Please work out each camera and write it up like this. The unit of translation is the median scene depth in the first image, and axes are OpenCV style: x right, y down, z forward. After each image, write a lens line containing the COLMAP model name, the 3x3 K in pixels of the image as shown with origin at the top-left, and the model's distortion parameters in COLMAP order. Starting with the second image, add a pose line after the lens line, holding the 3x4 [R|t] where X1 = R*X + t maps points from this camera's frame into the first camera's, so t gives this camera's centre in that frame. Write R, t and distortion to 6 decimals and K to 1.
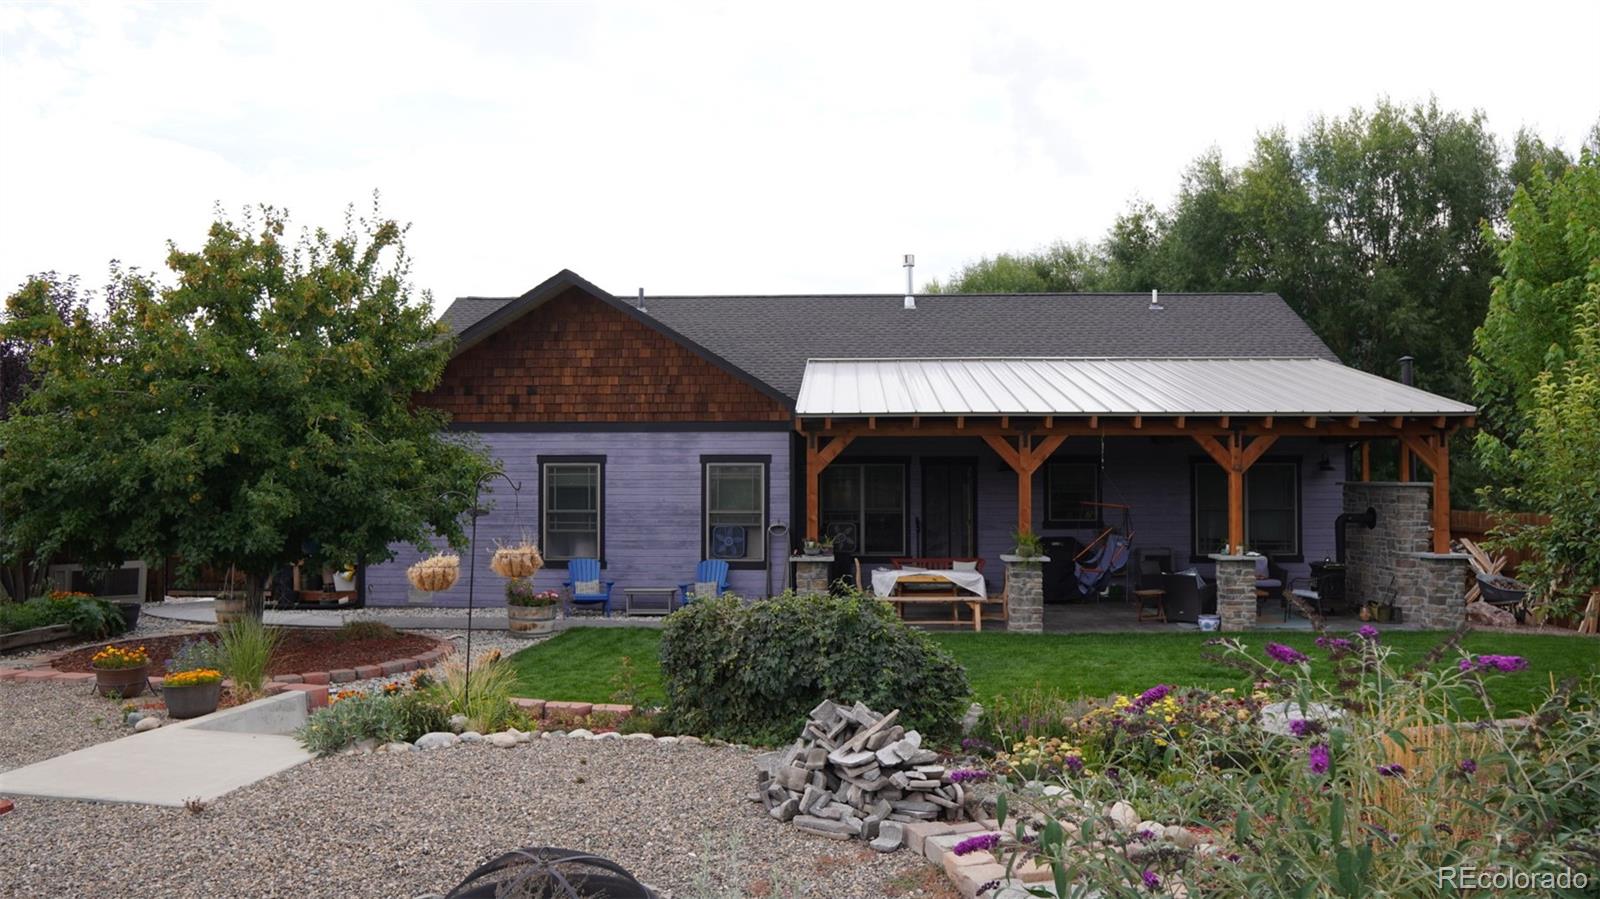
lens RADIAL K [[1134.6, 0, 810.1], [0, 1134.6, 442.9], [0, 0, 1]] dist [-0.093450, 0.060449]
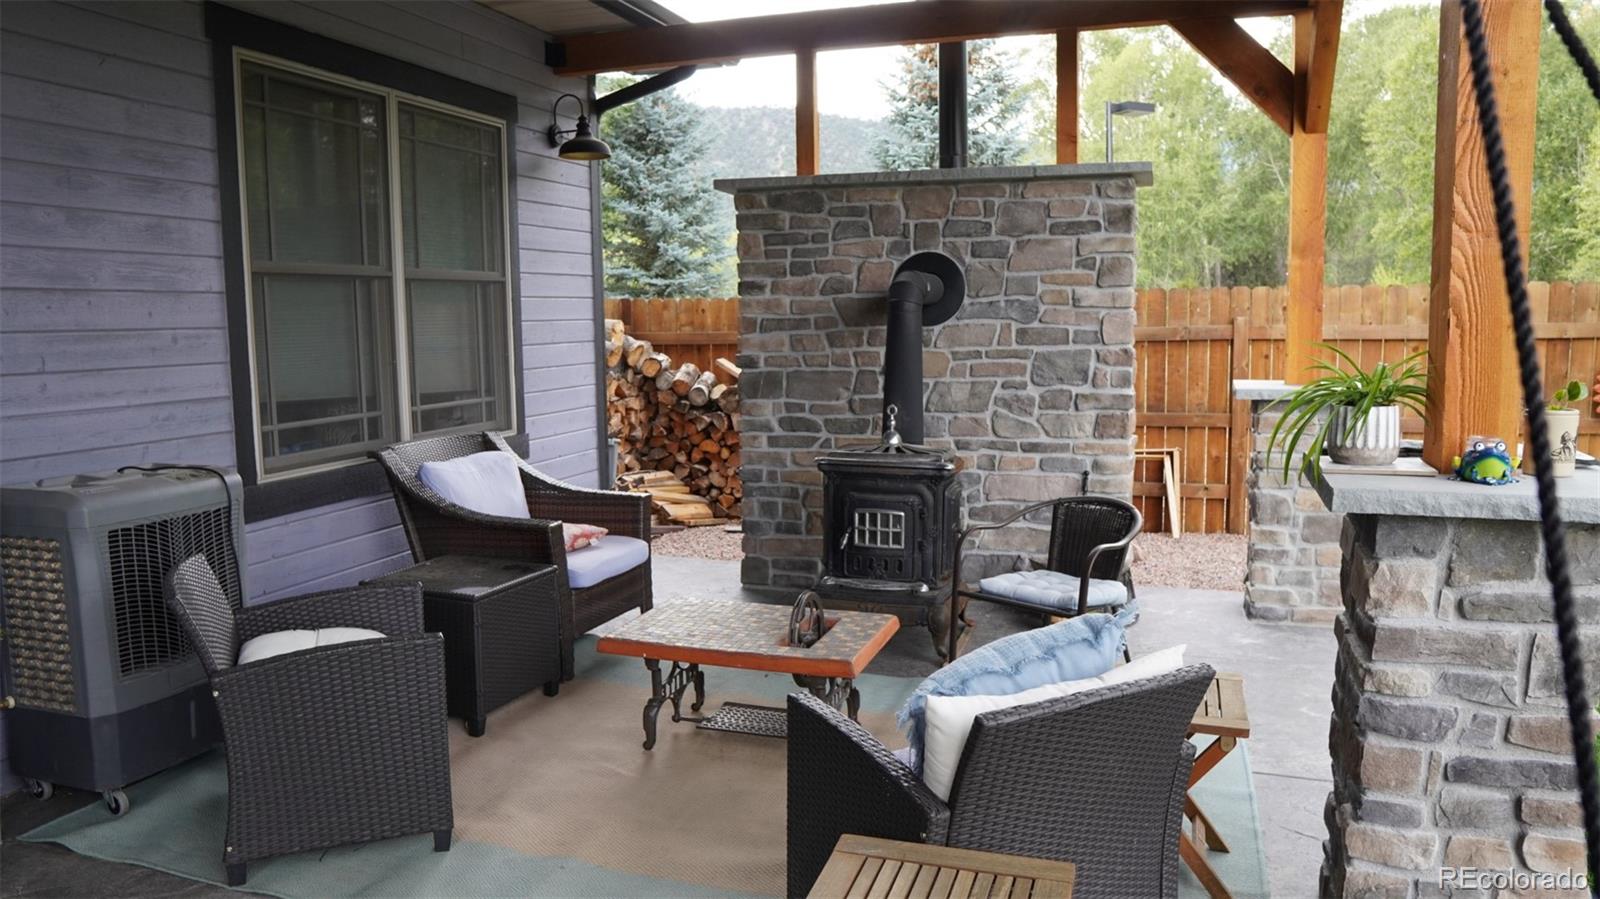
lens RADIAL K [[1134.6, 0, 798.4], [0, 1134.6, 446.1], [0, 0, 1]] dist [-0.093450, 0.060449]
pose [[0.263932, -0.114010, 0.957780, 0.177761], [-0.021503, 0.992047, 0.124014, 0.068011], [-0.964302, -0.053326, 0.259382, 0.890771]]
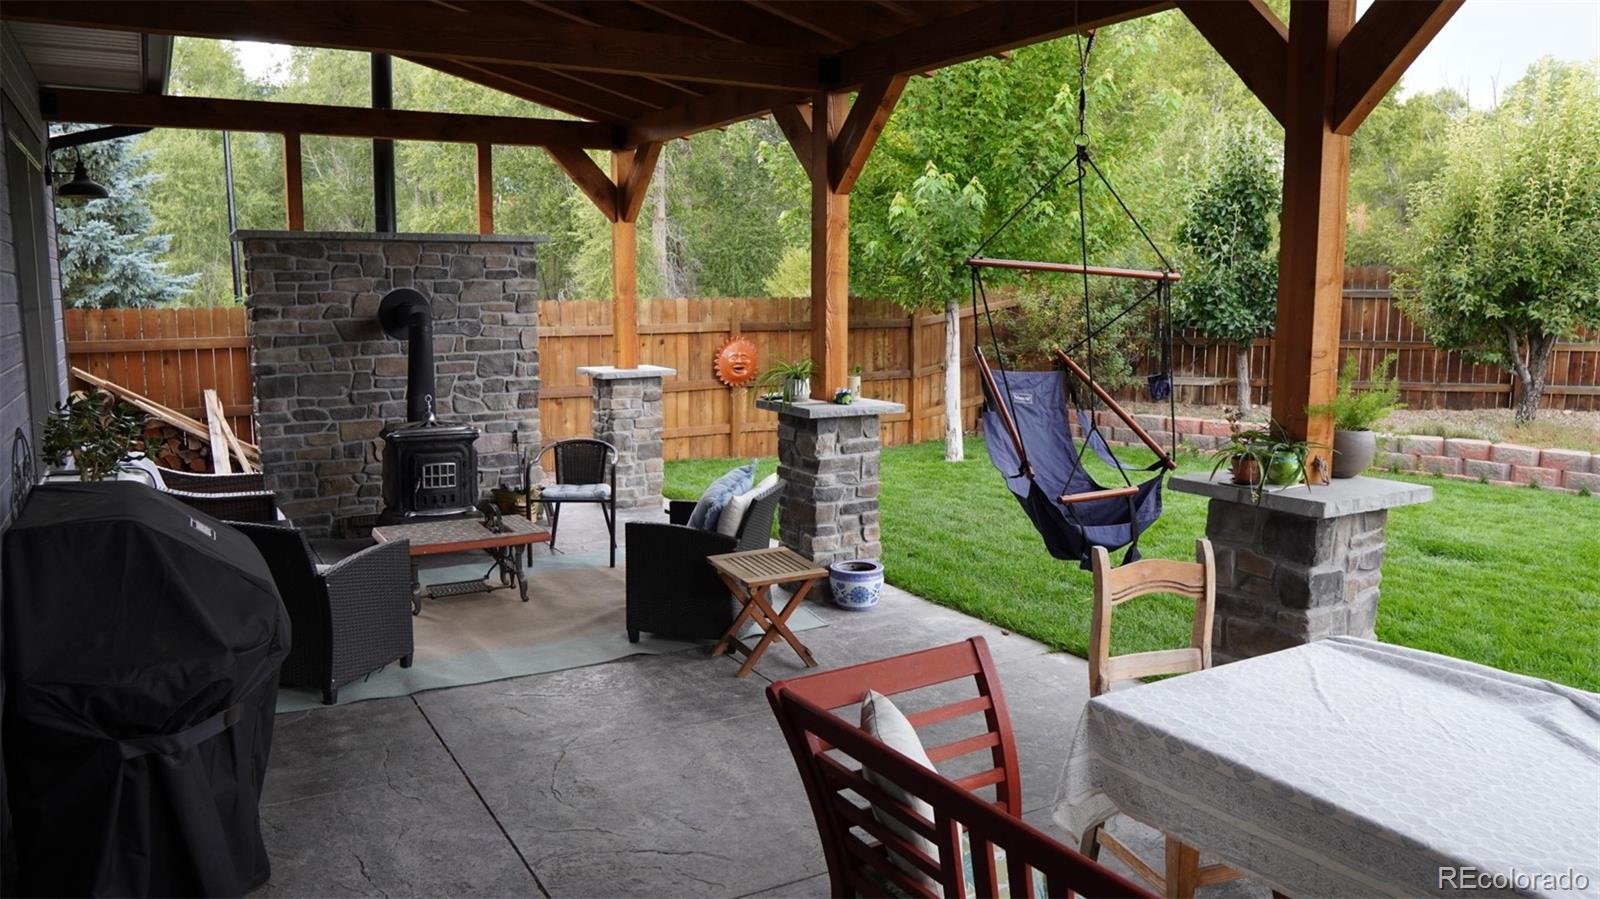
lens RADIAL K [[1134.6, 0, 798.8], [0, 1134.6, 451.1], [0, 0, 1]] dist [-0.093450, 0.060449]
pose [[-0.549215, -0.120961, 0.826880, 0.041763], [-0.030254, 0.991698, 0.124977, 0.057446], [-0.835133, 0.043623, -0.548315, 1.041700]]
